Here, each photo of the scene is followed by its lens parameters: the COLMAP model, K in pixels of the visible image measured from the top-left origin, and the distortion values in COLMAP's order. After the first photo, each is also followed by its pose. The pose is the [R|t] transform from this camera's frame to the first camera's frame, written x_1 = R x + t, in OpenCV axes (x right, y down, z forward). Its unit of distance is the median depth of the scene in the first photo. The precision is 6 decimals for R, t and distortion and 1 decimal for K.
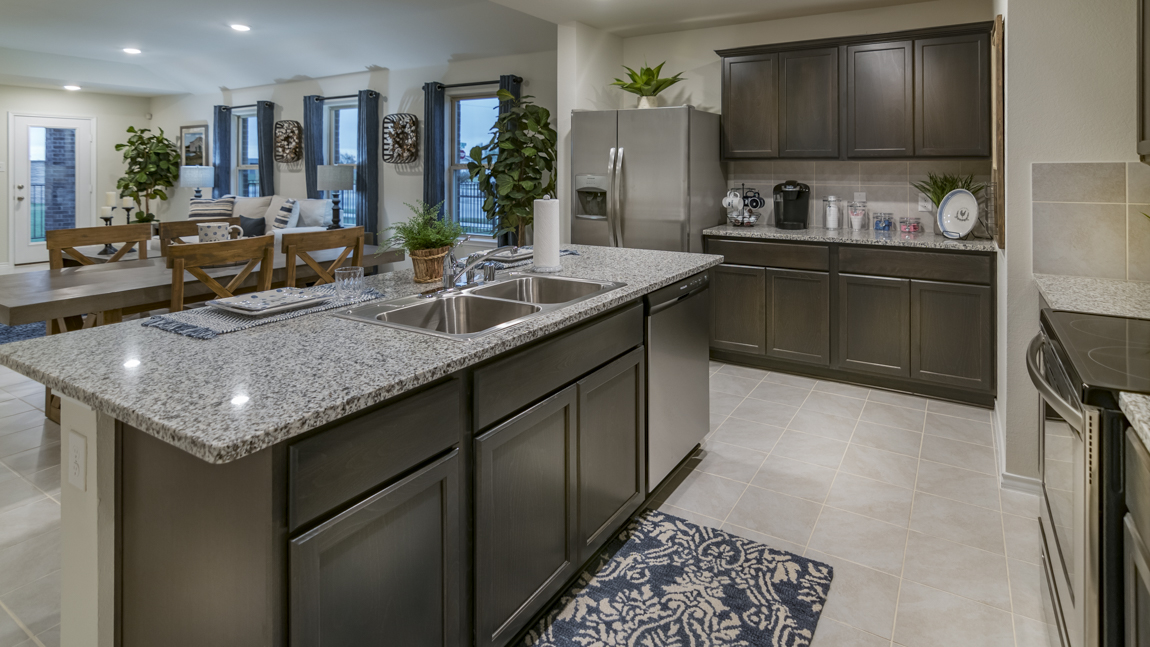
lens RADIAL K [[590.6, 0, 618.2], [0, 590.6, 170.6], [0, 0, 1]] dist [0.001787, 0.000757]
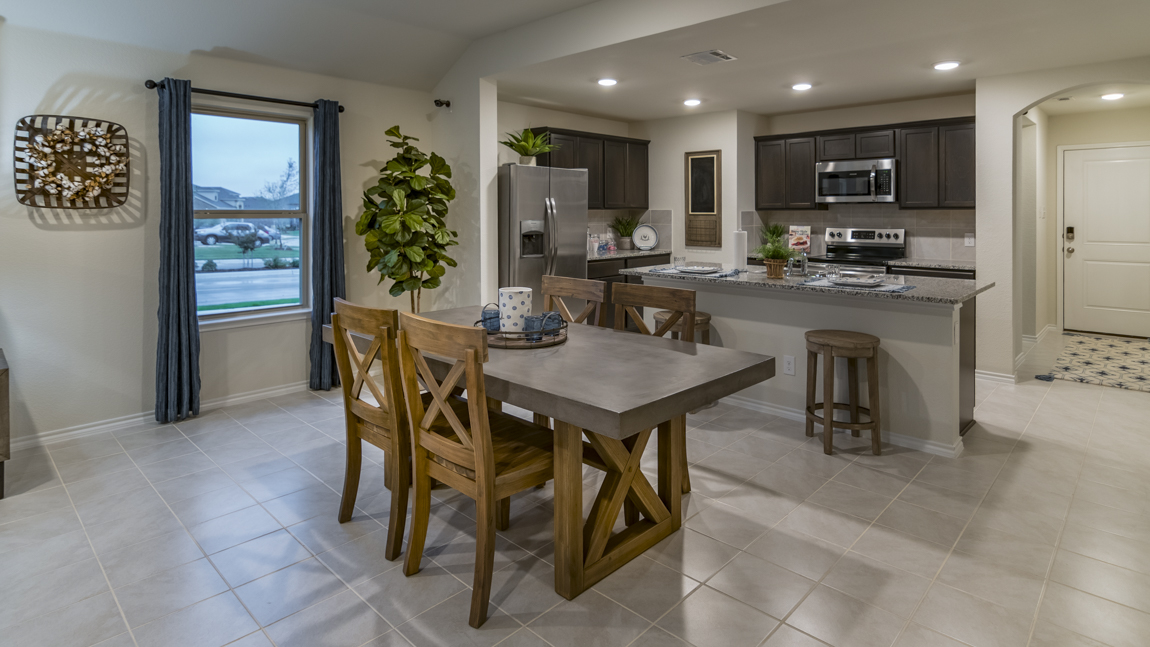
lens RADIAL K [[601.6, 0, 603.5], [0, 601.6, 213.4], [0, 0, 1]] dist [0.000698, 0.000311]
pose [[0.213675, -0.002446, 0.976902, -0.708843], [0.007681, 0.999970, 0.000824, -0.004042], [-0.976875, 0.007327, 0.213688, 0.355503]]
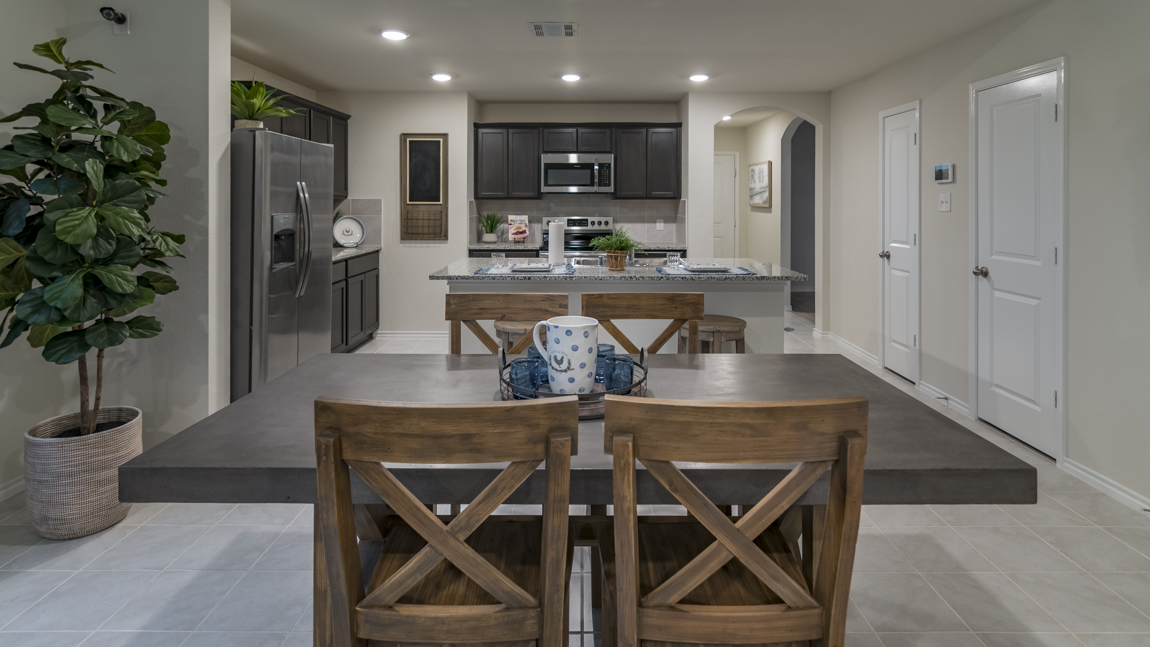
lens RADIAL K [[567.6, 0, 585.9], [0, 567.6, 197.6], [0, 0, 1]] dist [0.000700, -0.000023]
pose [[-0.496376, 0.004741, 0.868095, -0.553067], [0.006237, 0.999979, -0.001895, -0.006644], [-0.868085, 0.004474, -0.496395, 0.607322]]
